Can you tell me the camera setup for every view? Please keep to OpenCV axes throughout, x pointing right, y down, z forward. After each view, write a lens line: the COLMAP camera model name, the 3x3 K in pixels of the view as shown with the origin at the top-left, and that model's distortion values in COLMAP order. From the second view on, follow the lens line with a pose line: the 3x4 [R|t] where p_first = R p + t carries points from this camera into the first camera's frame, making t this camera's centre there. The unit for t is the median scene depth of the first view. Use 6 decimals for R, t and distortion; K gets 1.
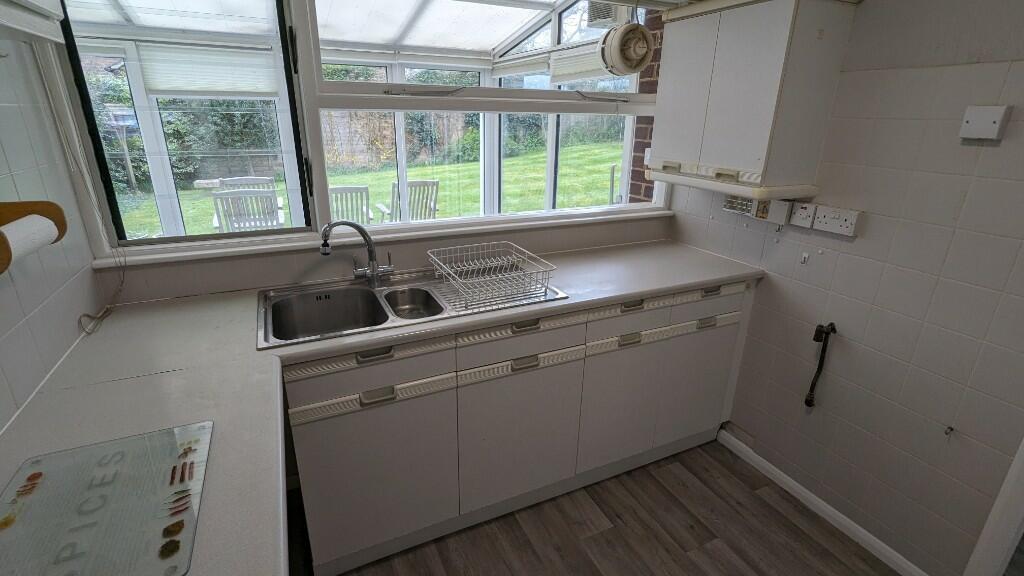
lens RADIAL K [[481.8, 0, 509.9], [0, 481.8, 286.8], [0, 0, 1]] dist [-0.001157, -0.000052]
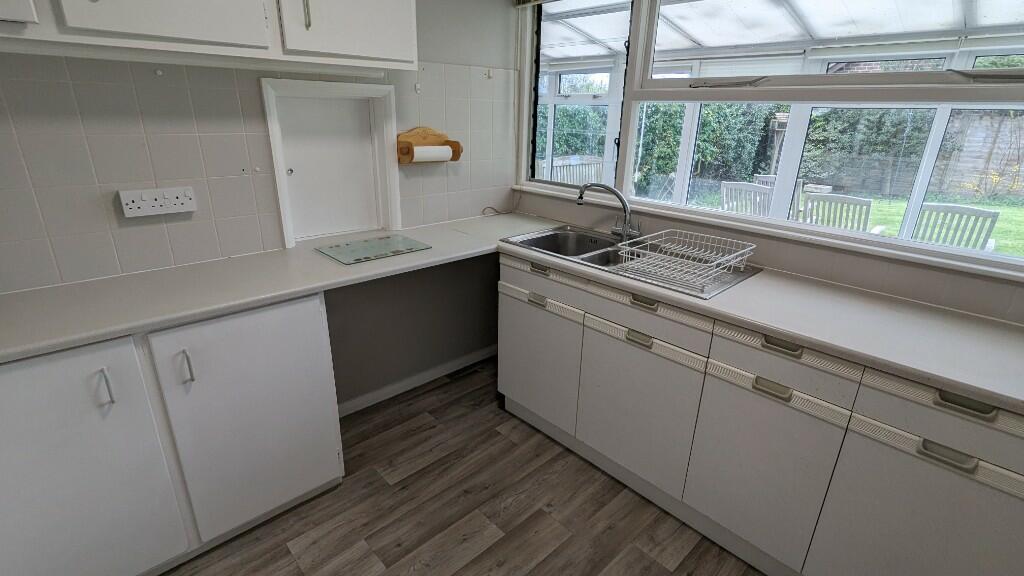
lens RADIAL K [[481.8, 0, 509.9], [0, 481.8, 286.8], [0, 0, 1]] dist [-0.001157, -0.000052]
pose [[0.308893, 0.316830, -0.896774, 0.828880], [-0.337064, 0.918154, 0.208282, -0.065947], [0.889367, 0.237933, 0.390403, 0.308393]]
